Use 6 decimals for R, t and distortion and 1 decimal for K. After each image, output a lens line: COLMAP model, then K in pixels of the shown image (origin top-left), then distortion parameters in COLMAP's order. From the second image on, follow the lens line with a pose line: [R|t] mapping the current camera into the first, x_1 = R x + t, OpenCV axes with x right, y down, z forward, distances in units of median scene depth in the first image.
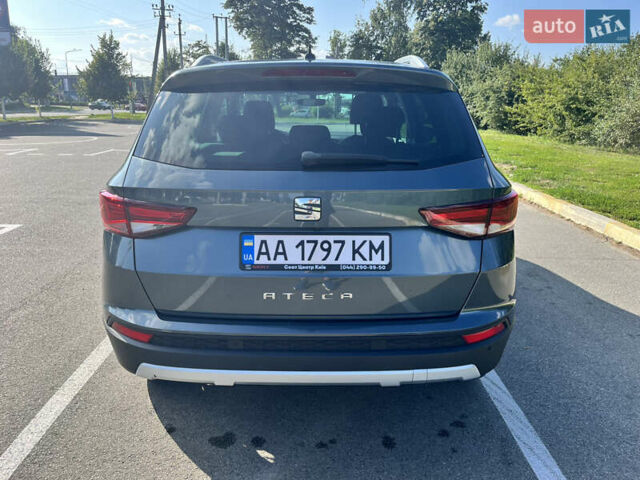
lens RADIAL K [[487.1, 0, 325.5], [0, 487.1, 239.8], [0, 0, 1]] dist [0.063382, -0.091084]
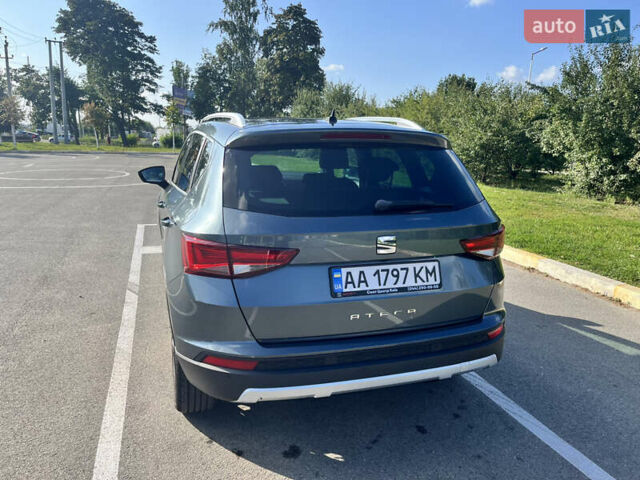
lens RADIAL K [[487.1, 0, 314.3], [0, 487.1, 239.2], [0, 0, 1]] dist [0.063382, -0.091084]
pose [[0.952600, -0.052216, 0.299711, -0.574183], [0.068848, 0.996603, -0.045199, -0.031842], [-0.296333, 0.063691, 0.952959, -0.151420]]
